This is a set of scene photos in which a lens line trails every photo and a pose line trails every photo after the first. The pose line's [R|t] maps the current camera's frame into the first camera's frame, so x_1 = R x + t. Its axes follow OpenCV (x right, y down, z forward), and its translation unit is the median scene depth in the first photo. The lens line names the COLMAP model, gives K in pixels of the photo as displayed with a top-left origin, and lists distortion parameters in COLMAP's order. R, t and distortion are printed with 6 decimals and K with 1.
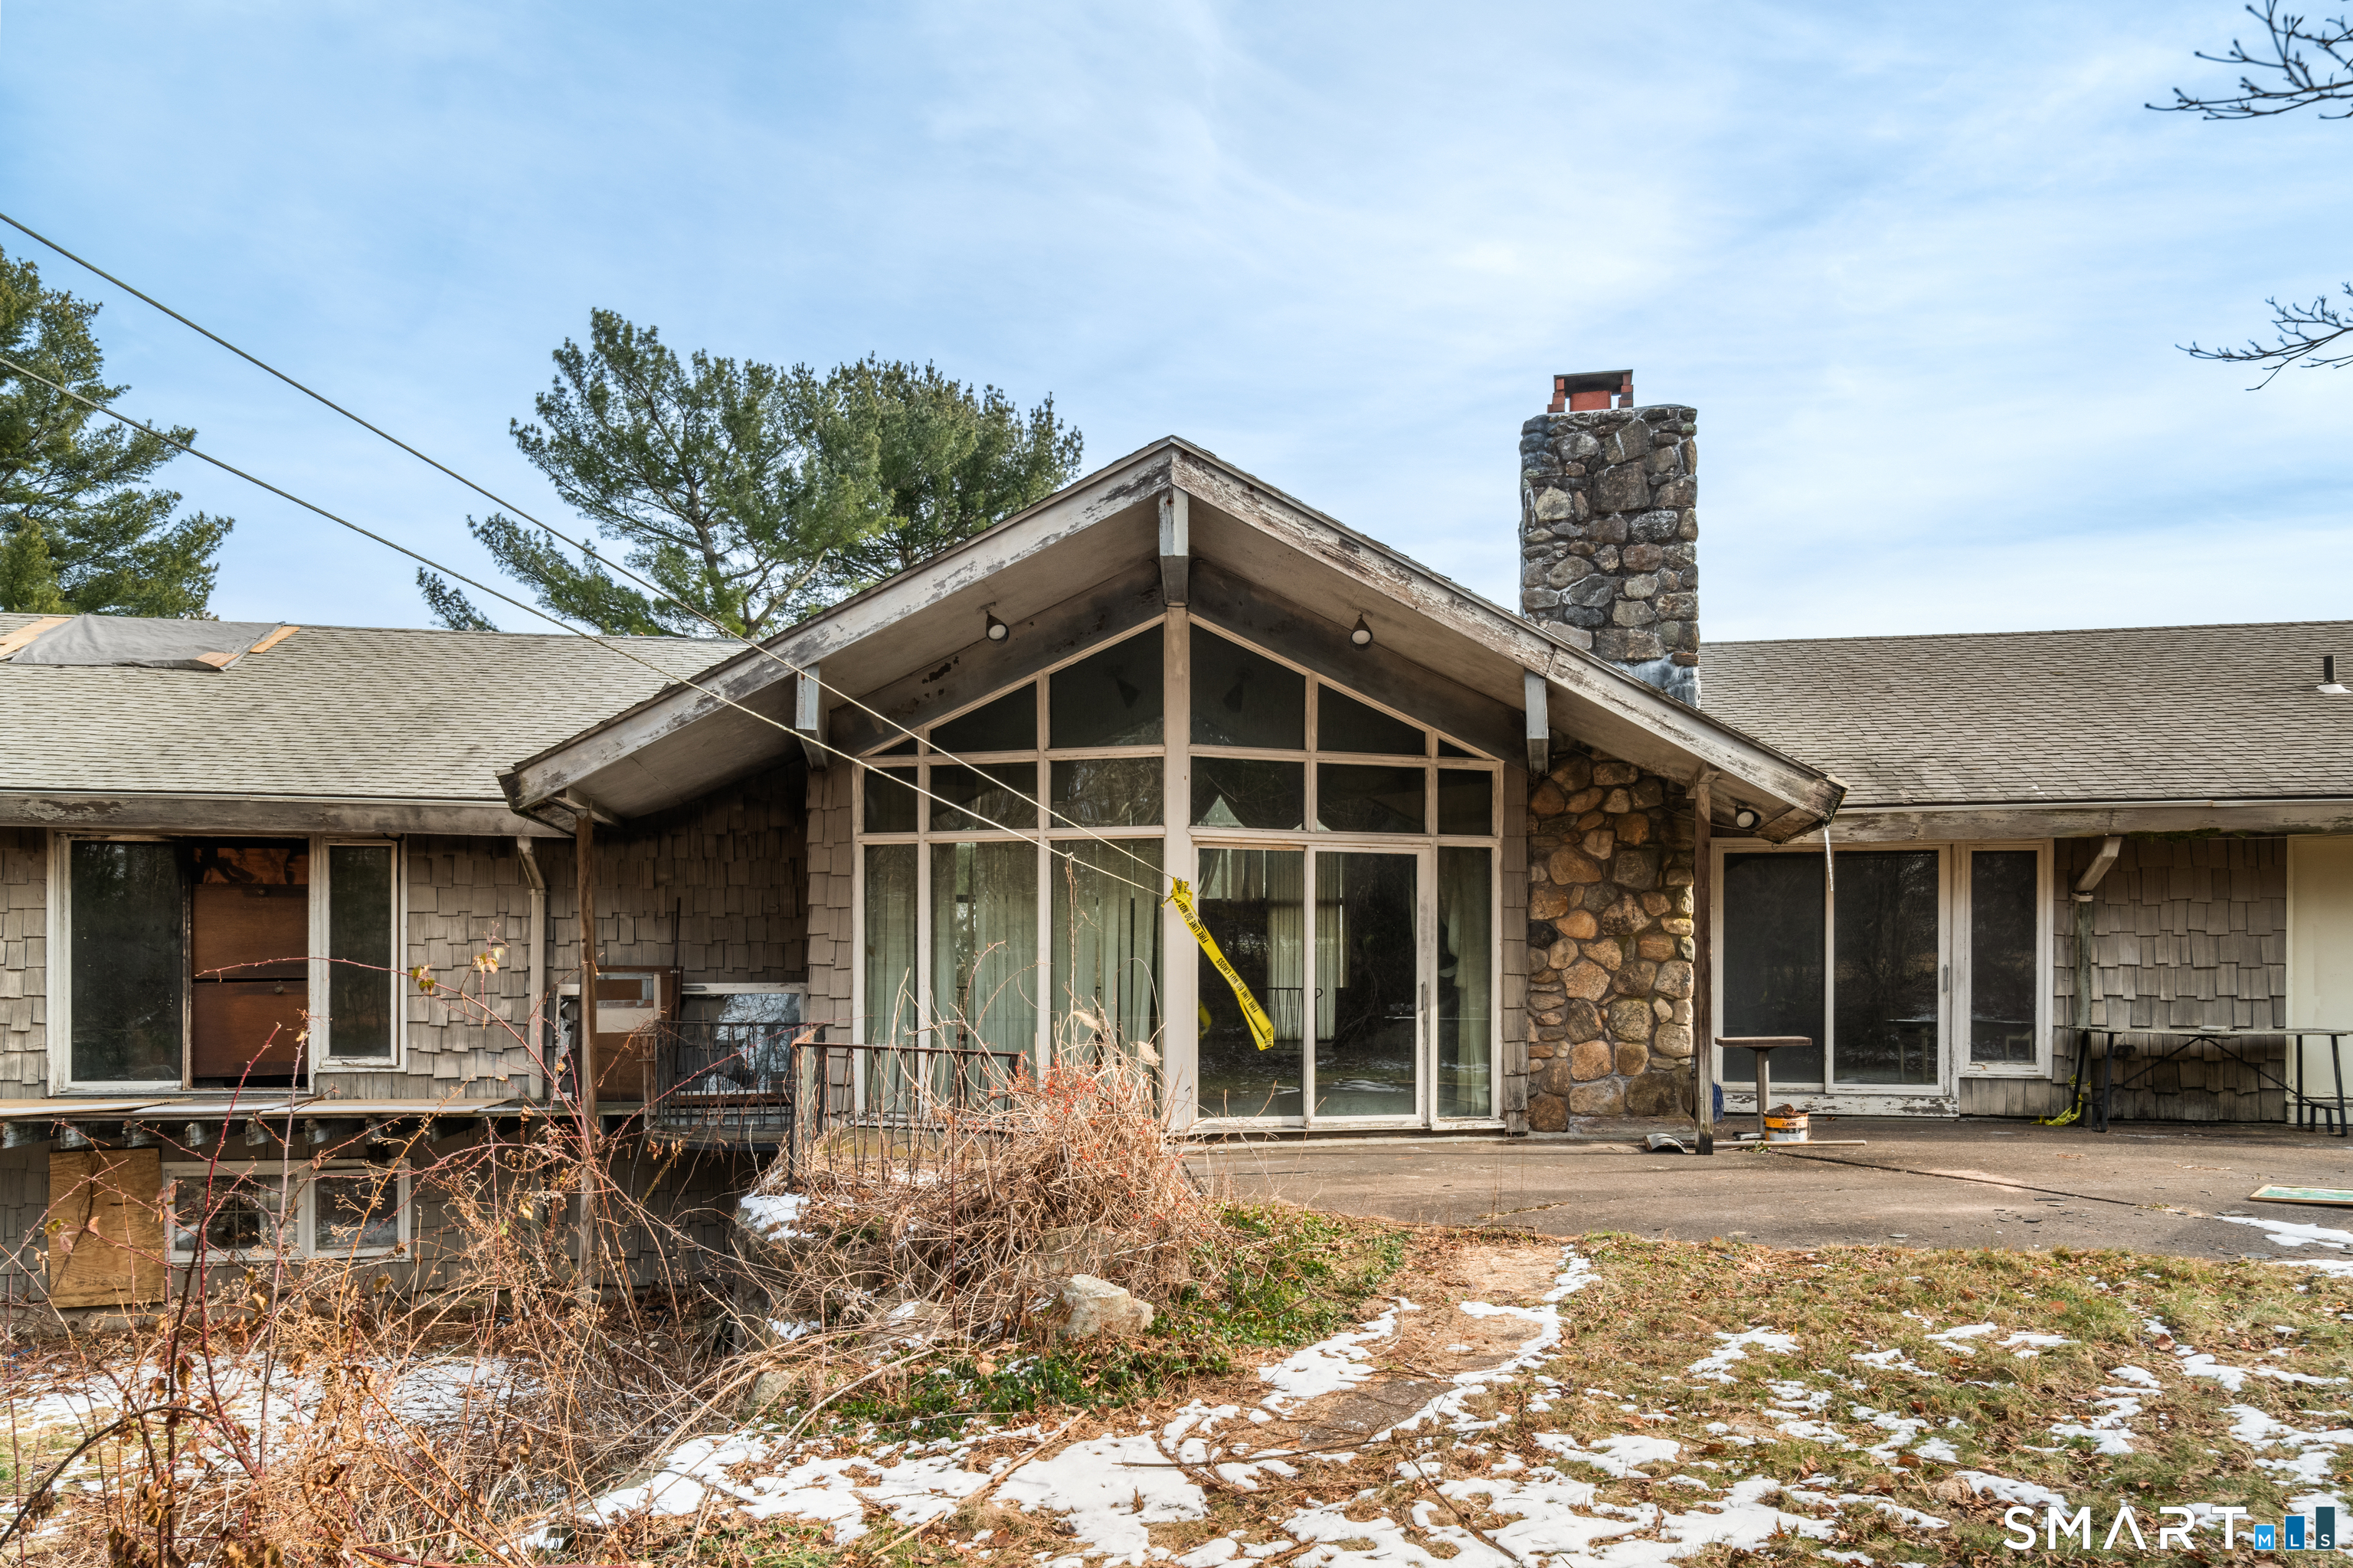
lens RADIAL K [[2266.0, 0, 1175.0], [0, 2266.0, 784.5], [0, 0, 1]] dist [-0.067617, 0.000000]
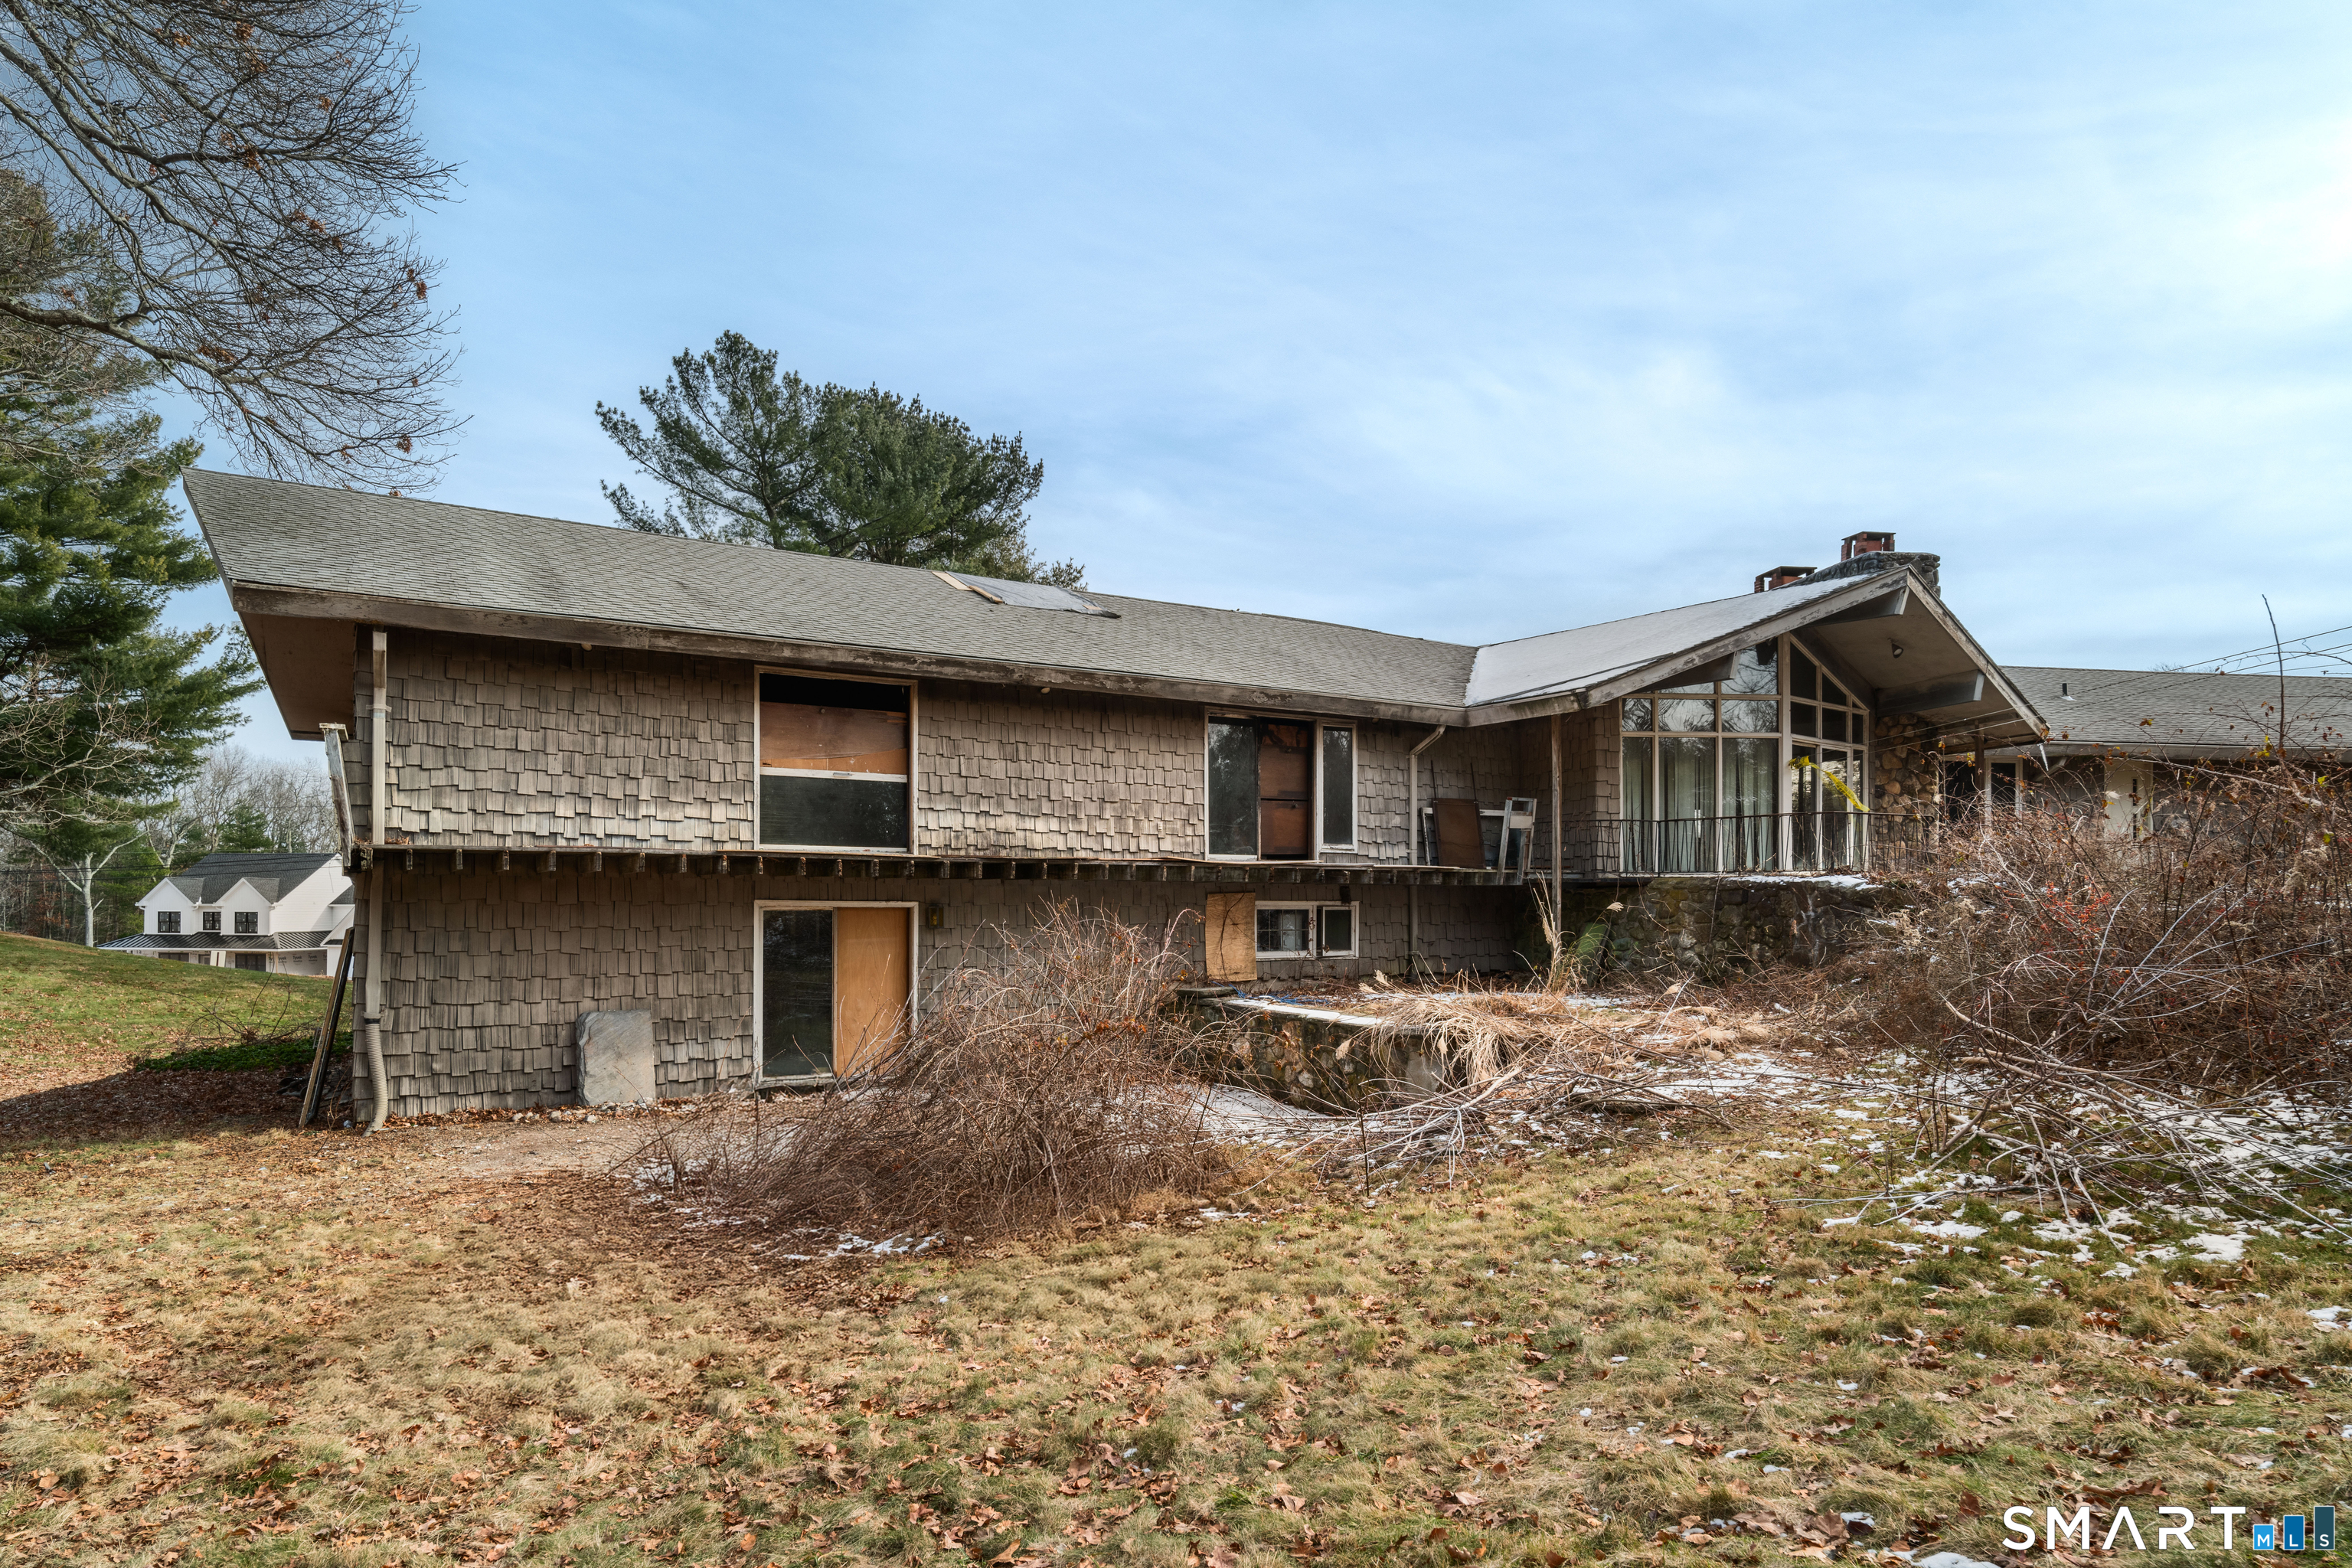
lens RADIAL K [[2264.9, 0, 1176.6], [0, 2264.9, 790.5], [0, 0, 1]] dist [-0.067617, 0.000000]
pose [[0.869922, 0.034078, 0.492011, -1.362775], [-0.038429, 0.999261, -0.001265, 0.085750], [-0.491690, -0.017807, 0.870588, -0.505229]]
